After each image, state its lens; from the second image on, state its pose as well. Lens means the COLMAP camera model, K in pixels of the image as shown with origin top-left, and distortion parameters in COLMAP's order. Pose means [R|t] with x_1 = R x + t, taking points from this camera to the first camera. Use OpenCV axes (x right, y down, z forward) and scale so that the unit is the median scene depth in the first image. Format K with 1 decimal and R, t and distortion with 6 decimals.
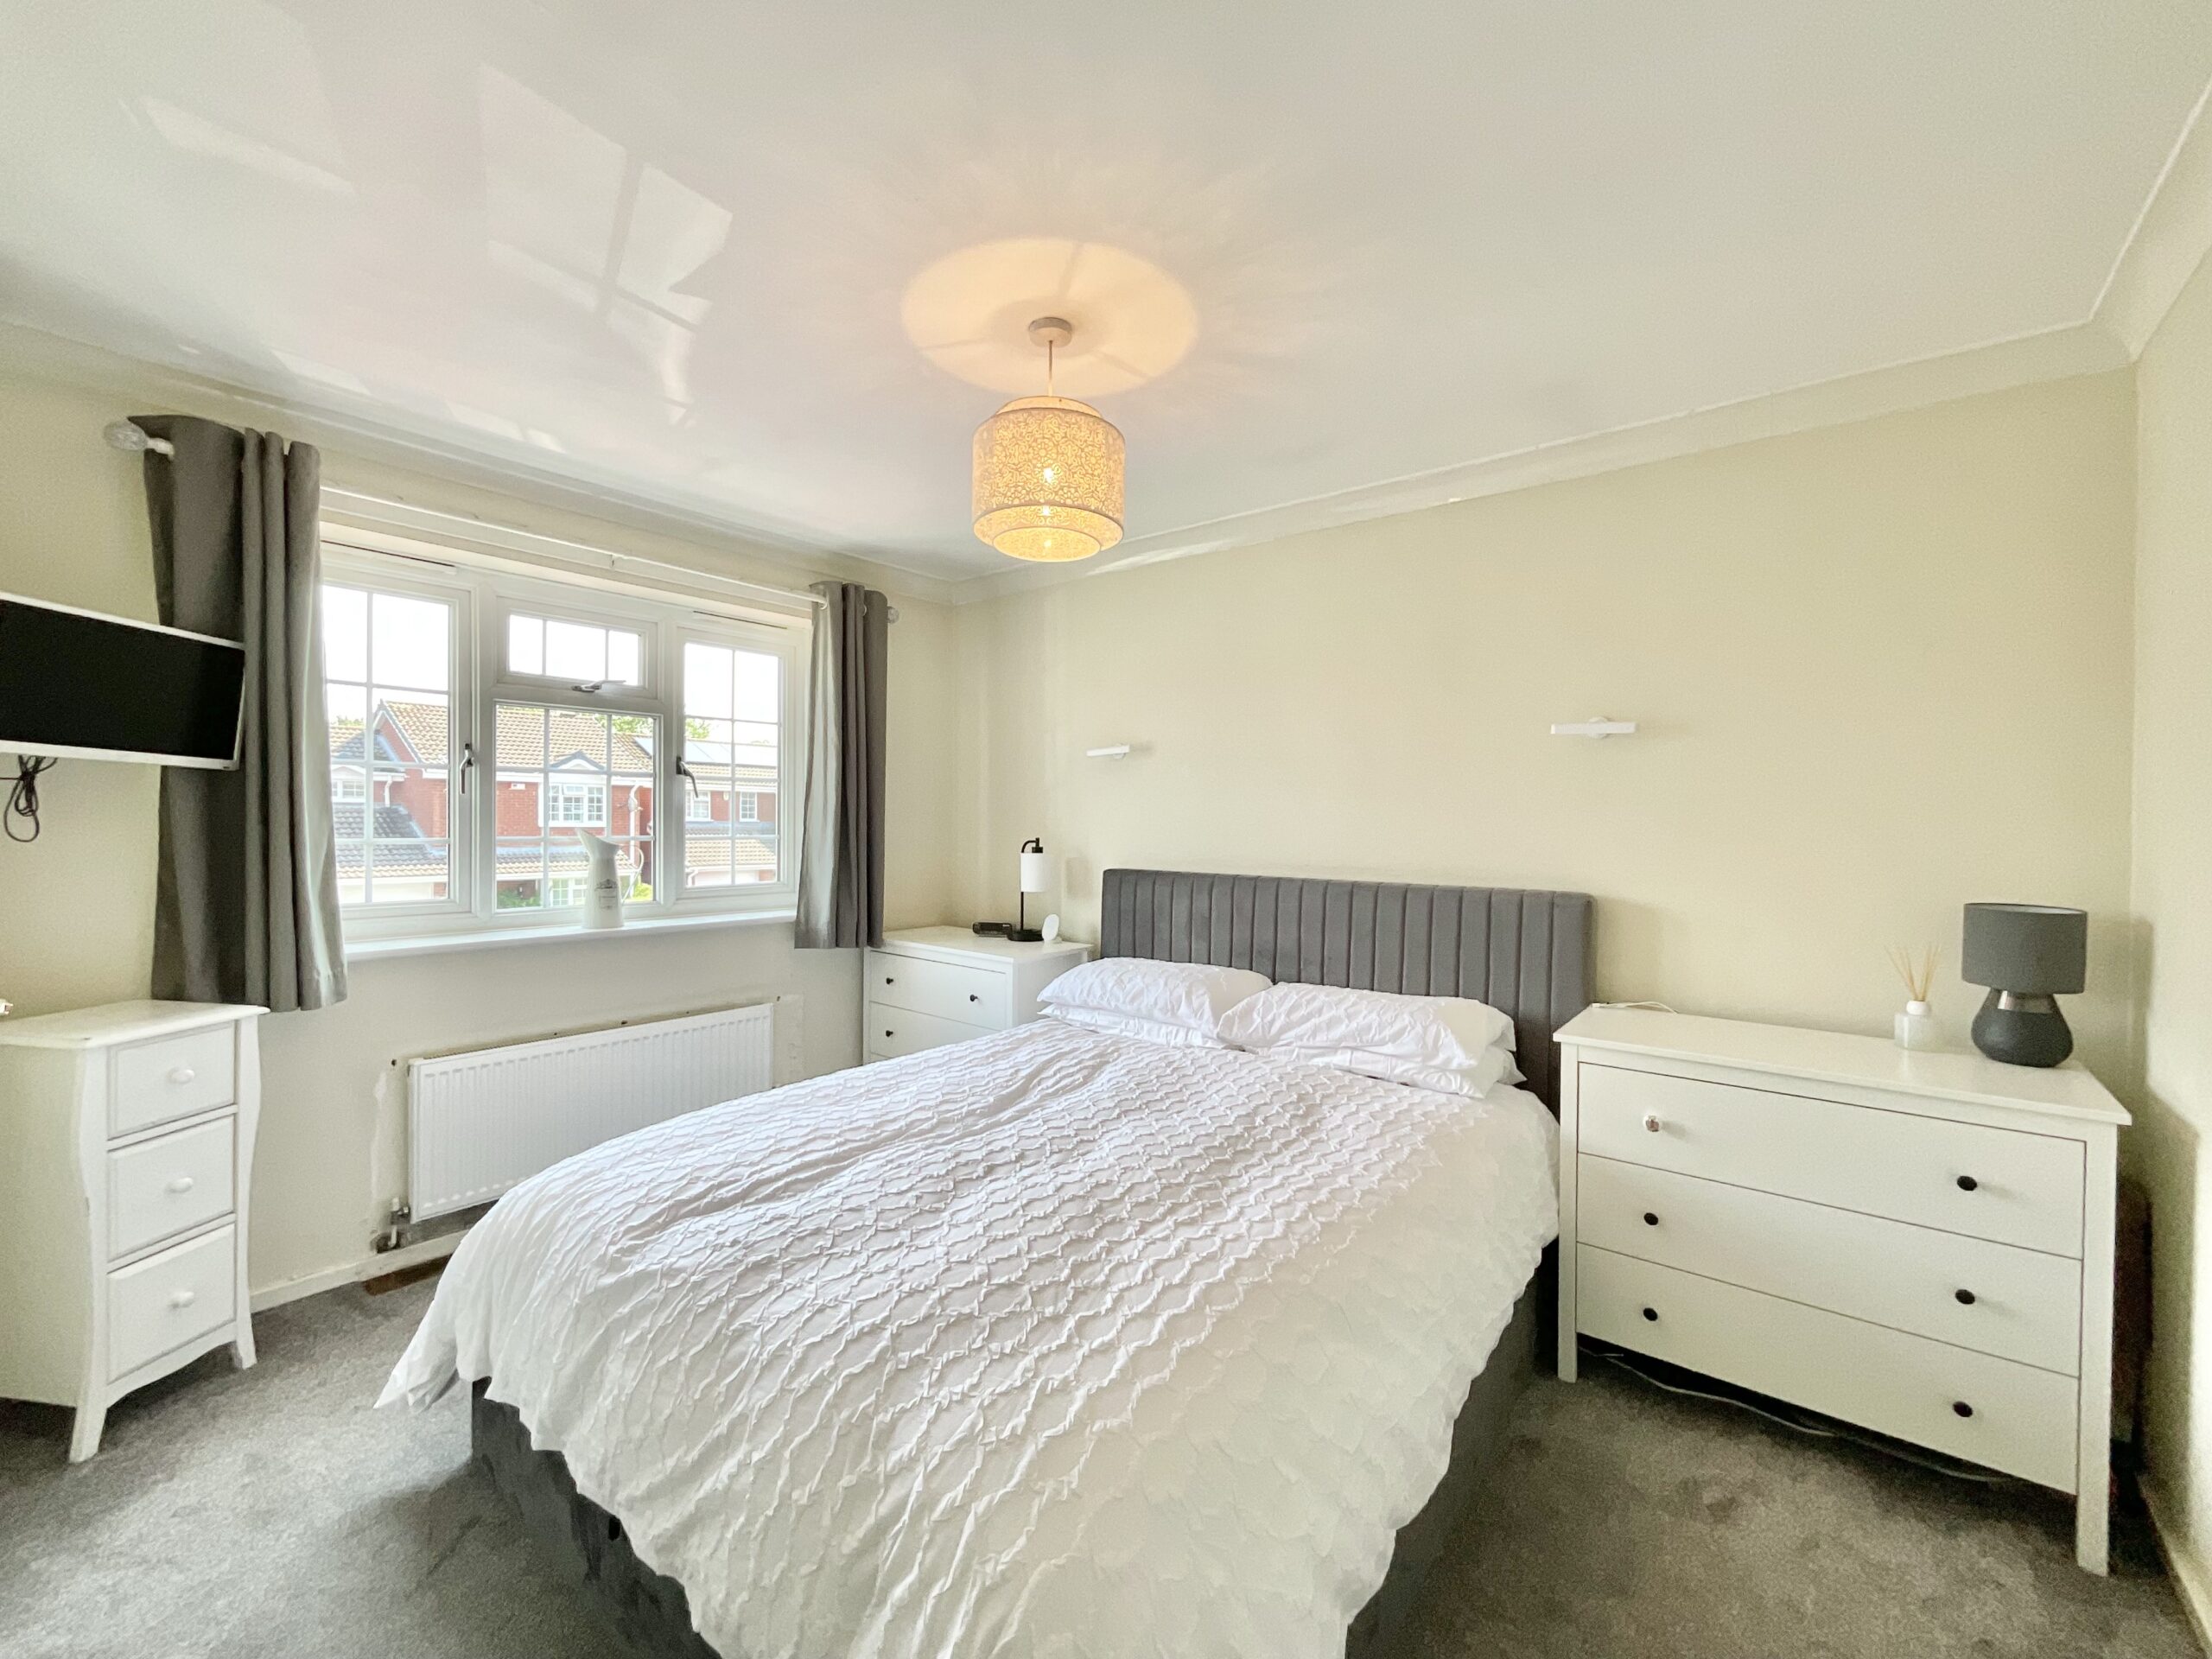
lens RADIAL K [[899.9, 0, 1097.2], [0, 899.9, 833.0], [0, 0, 1]] dist [-0.005446, 0.003840]
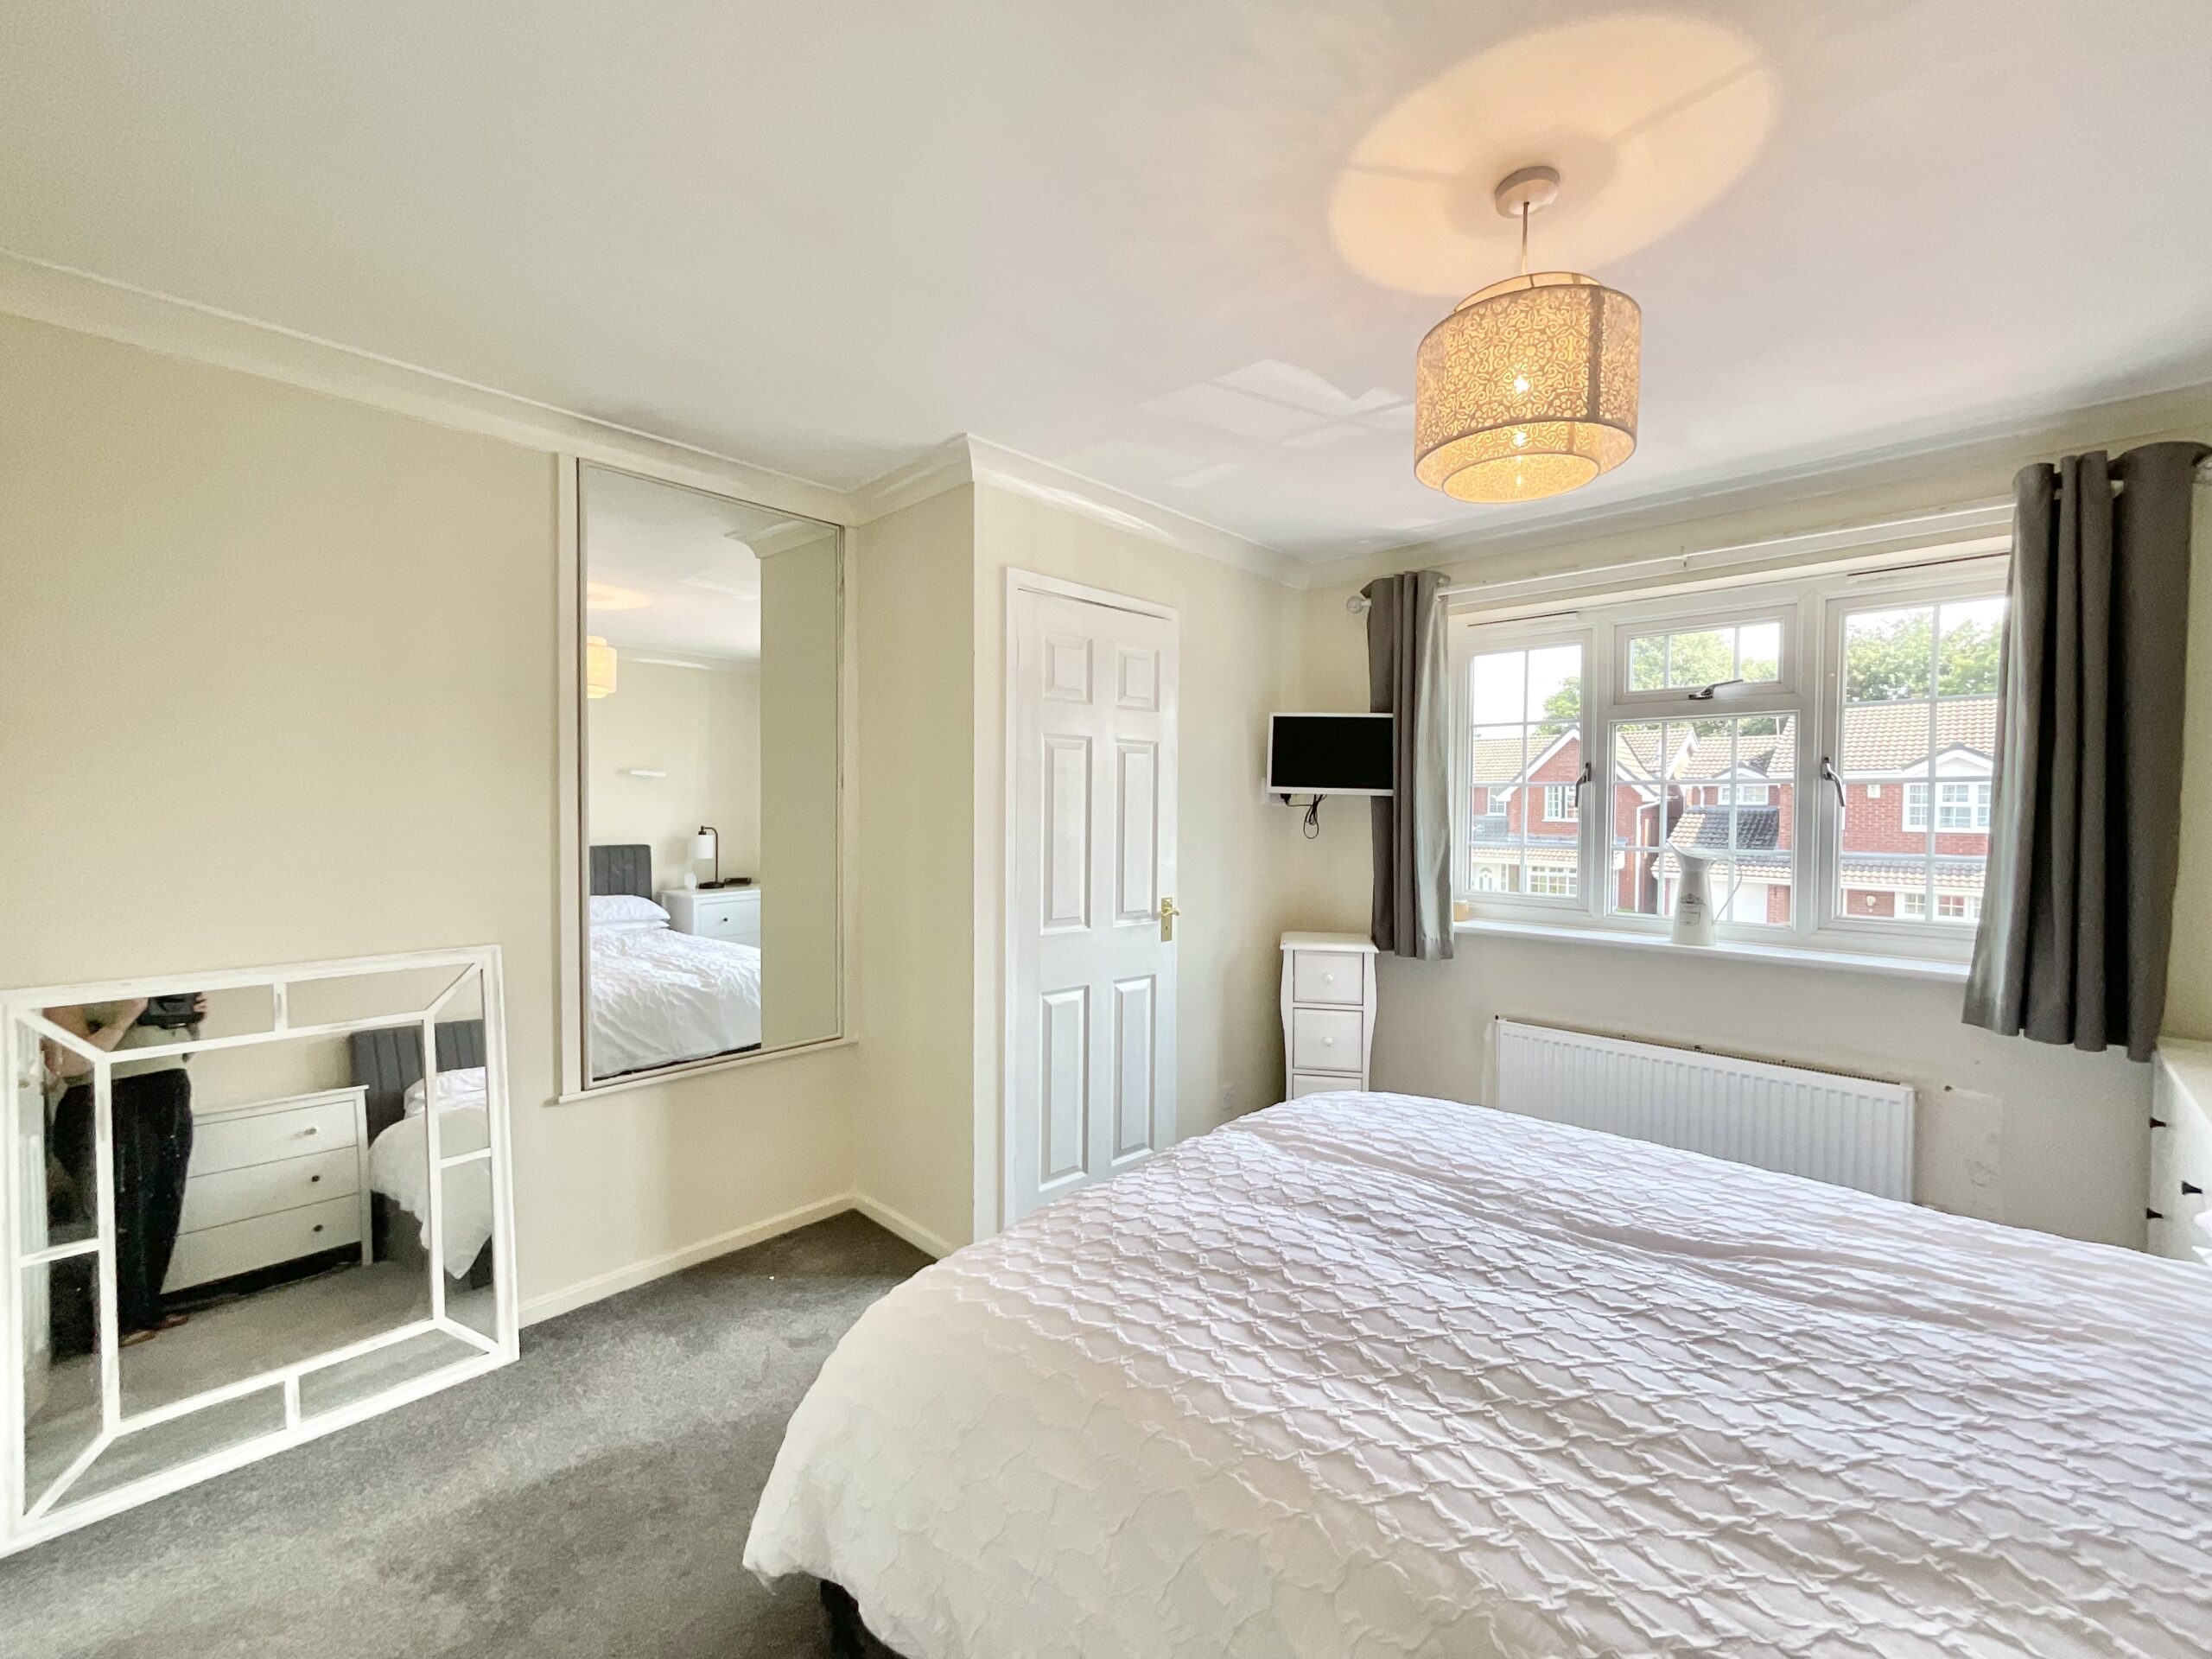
lens RADIAL K [[899.9, 0, 1108.6], [0, 899.9, 831.9], [0, 0, 1]] dist [-0.005446, 0.003840]
pose [[-0.077416, 0.017160, -0.996851, 0.613742], [-0.020057, 0.999623, 0.018765, -0.026775], [0.996797, 0.021446, -0.077043, 0.609361]]
